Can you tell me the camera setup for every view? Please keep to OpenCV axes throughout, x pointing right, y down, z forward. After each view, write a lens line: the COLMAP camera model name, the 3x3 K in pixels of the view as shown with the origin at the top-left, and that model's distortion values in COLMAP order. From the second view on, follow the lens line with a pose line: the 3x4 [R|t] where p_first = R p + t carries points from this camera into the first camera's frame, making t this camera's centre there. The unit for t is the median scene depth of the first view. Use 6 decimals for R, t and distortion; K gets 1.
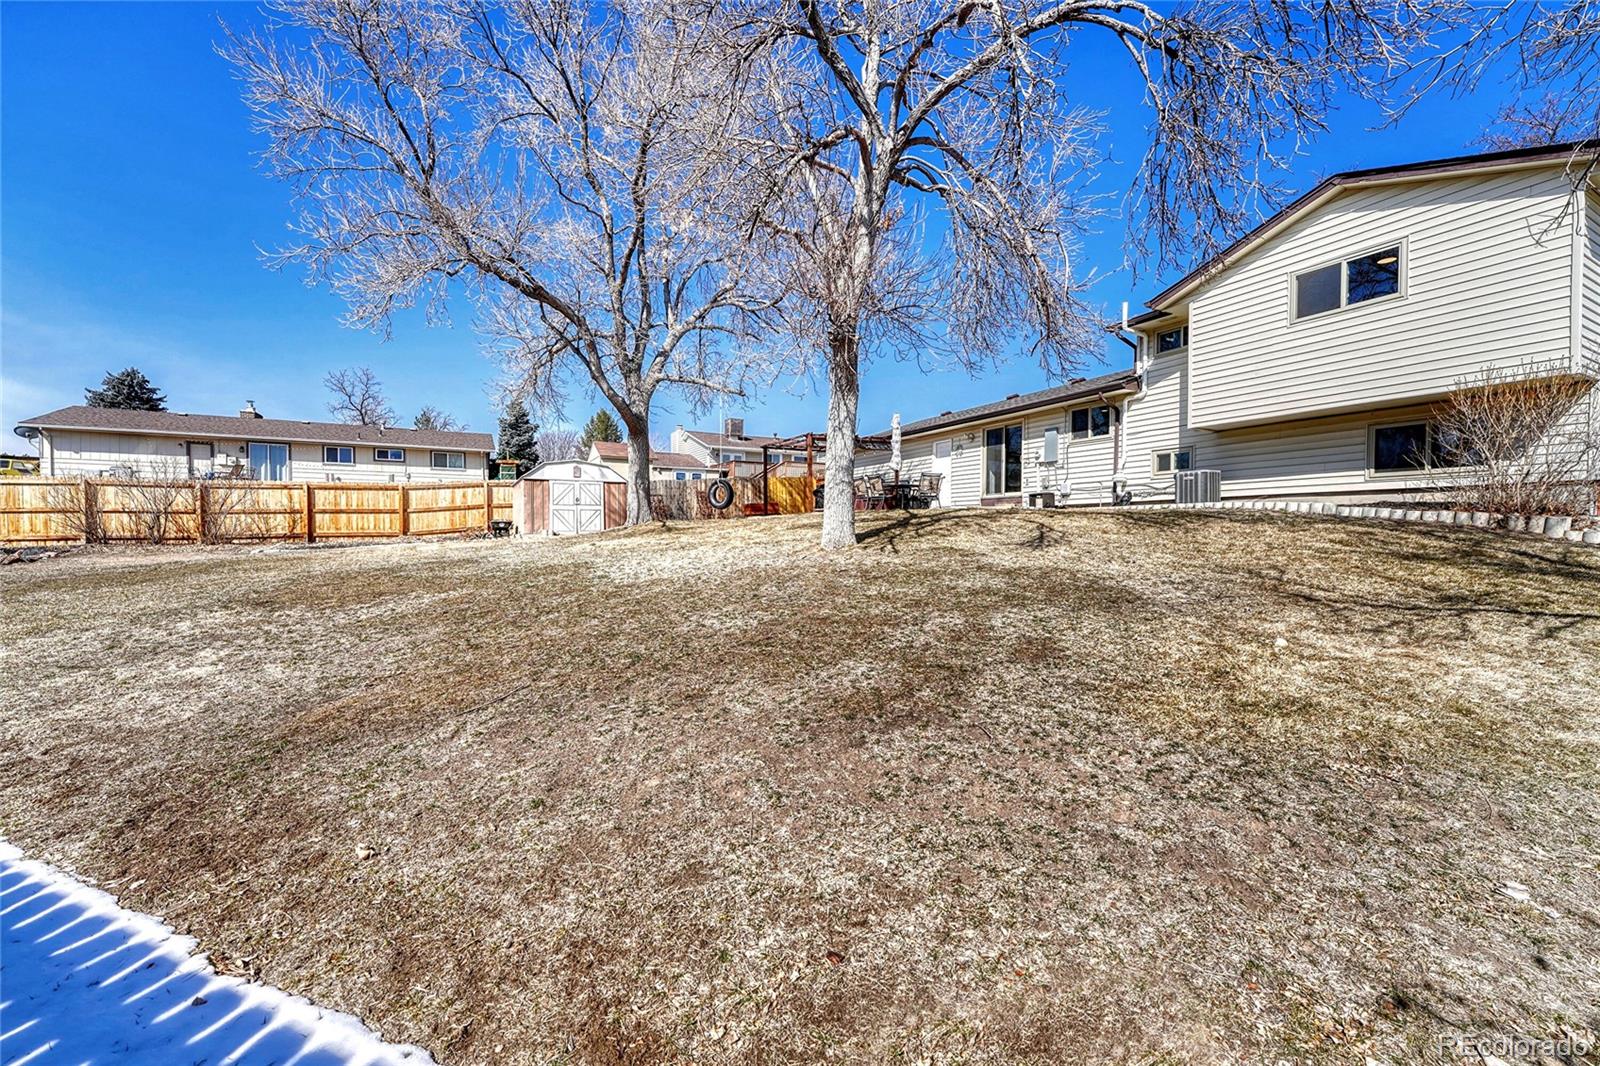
lens RADIAL K [[680.6, 0, 800.0], [0, 680.6, 533.0], [0, 0, 1]] dist [-0.001692, -0.000139]
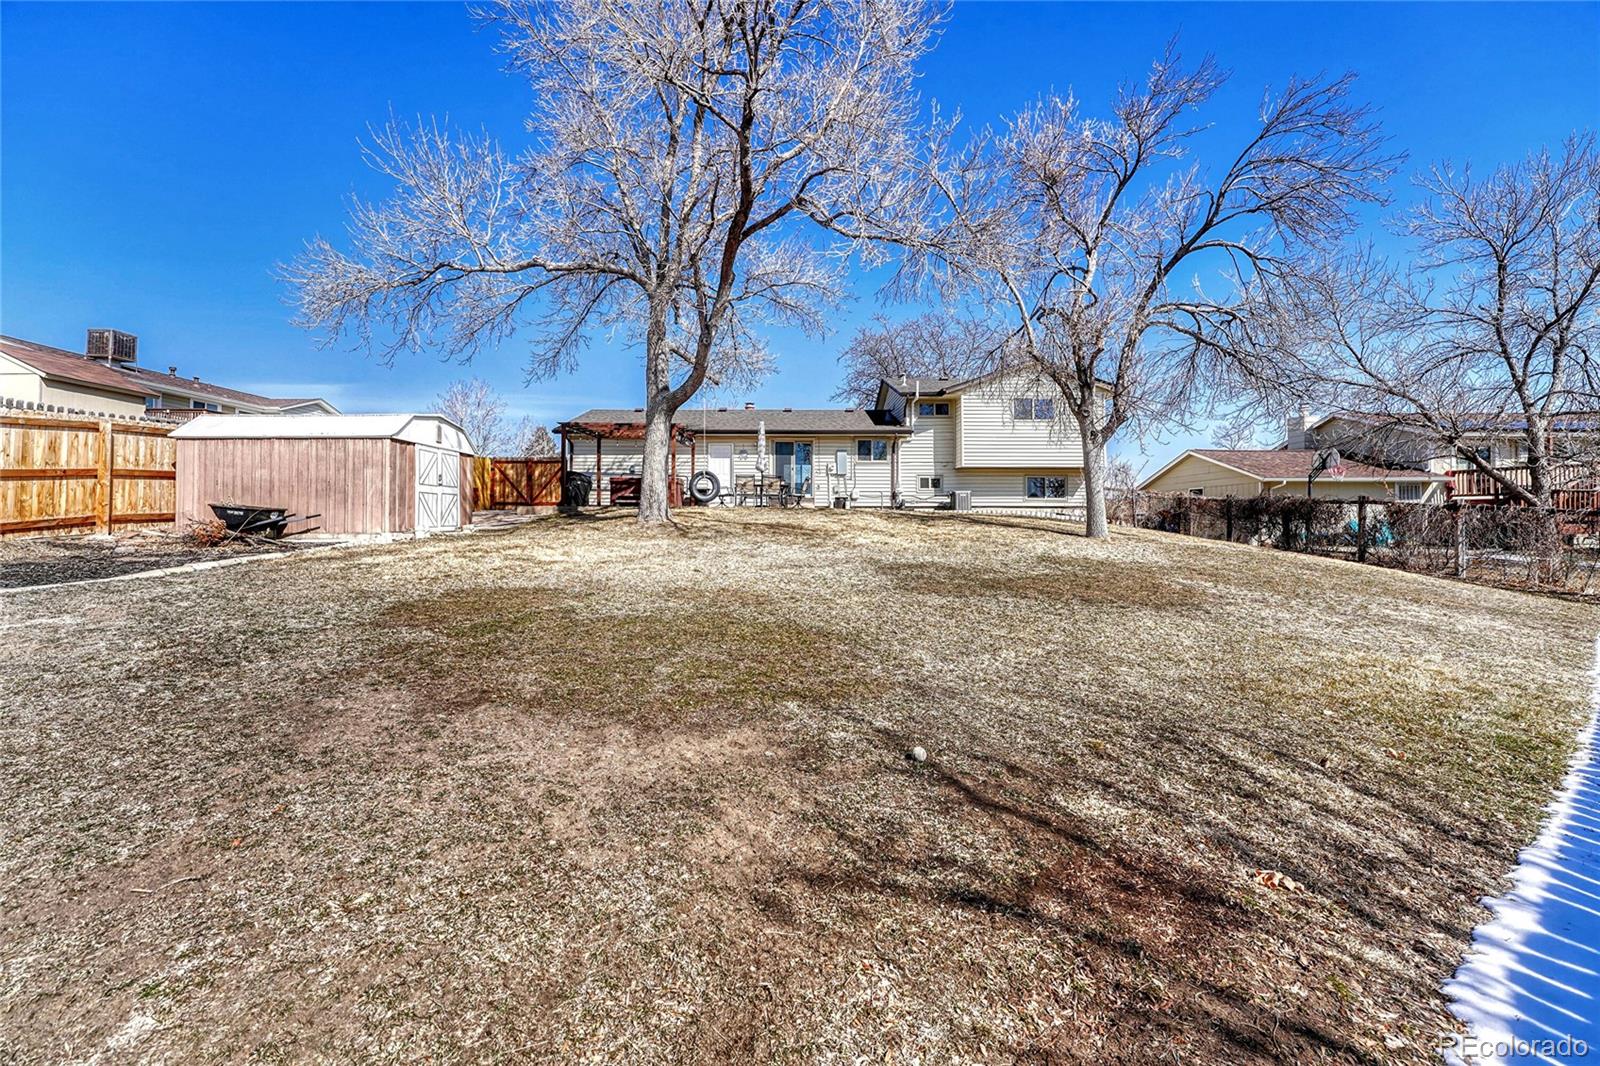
lens RADIAL K [[680.6, 0, 800.0], [0, 680.6, 533.0], [0, 0, 1]] dist [-0.001692, -0.000139]
pose [[0.409968, -0.015666, 0.911965, -0.959773], [-0.001630, 0.999838, 0.017909, -0.010987], [-0.912098, -0.008829, 0.409876, 0.532009]]
